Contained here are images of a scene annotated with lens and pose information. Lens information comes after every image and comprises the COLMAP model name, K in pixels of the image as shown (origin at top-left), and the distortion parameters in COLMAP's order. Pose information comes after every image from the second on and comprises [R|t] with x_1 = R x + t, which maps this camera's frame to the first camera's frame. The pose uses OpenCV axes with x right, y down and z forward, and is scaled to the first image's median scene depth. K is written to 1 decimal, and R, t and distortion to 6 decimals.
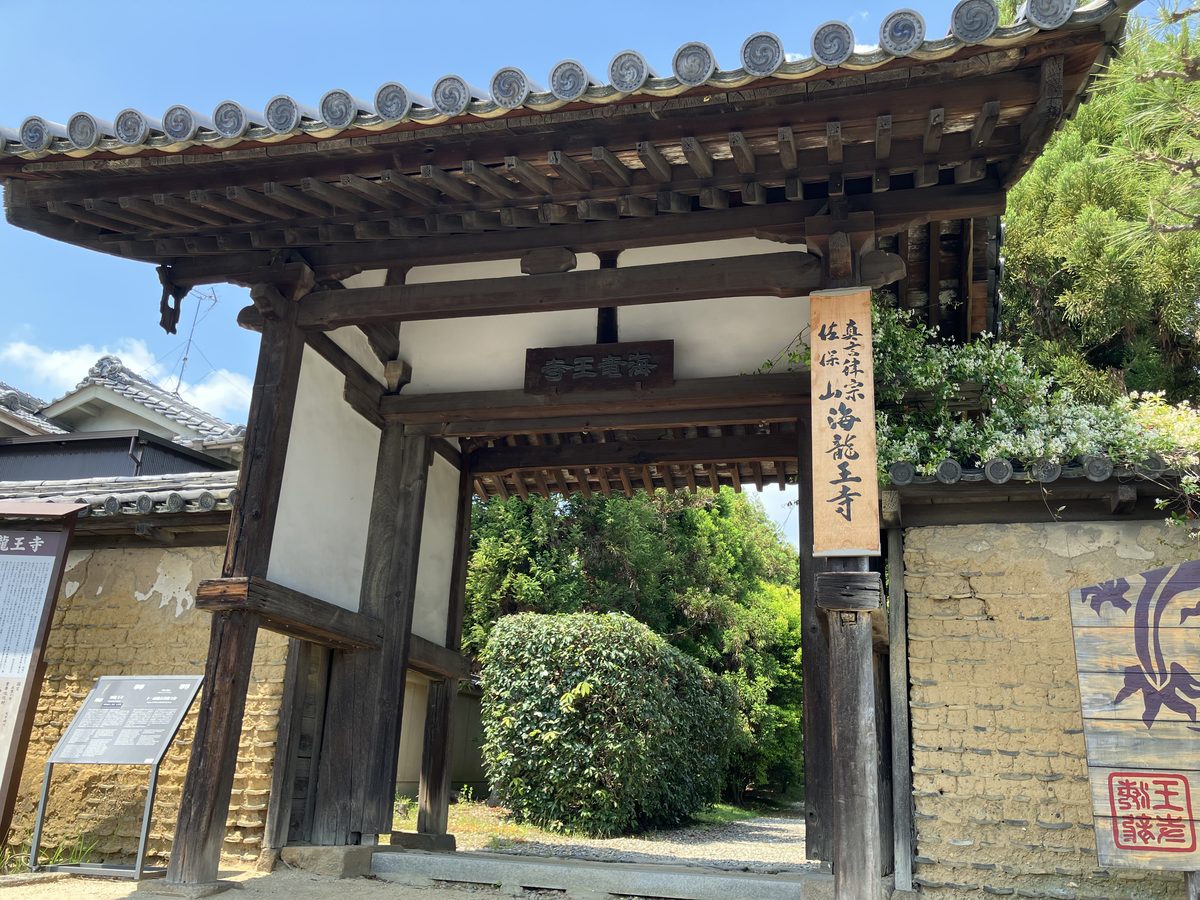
lens RADIAL K [[963.6, 0, 600.2], [0, 963.6, 440.7], [0, 0, 1]] dist [0.006447, -0.012822]
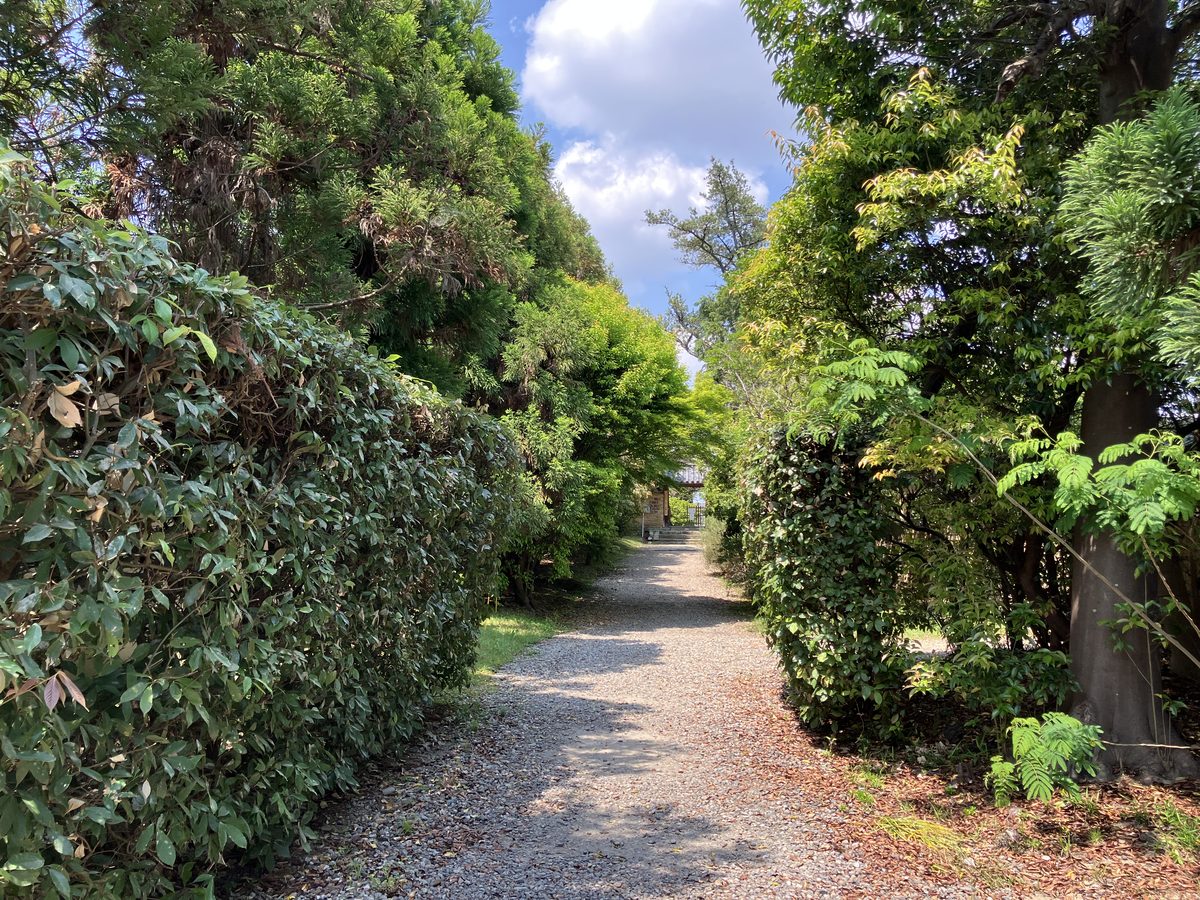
lens RADIAL K [[963.6, 0, 600.9], [0, 963.6, 446.8], [0, 0, 1]] dist [0.006447, -0.012822]
pose [[0.979065, -0.021863, 0.202368, 0.063478], [-0.032288, 0.964945, 0.260457, 0.099587], [-0.200968, -0.261538, 0.944039, 0.400272]]
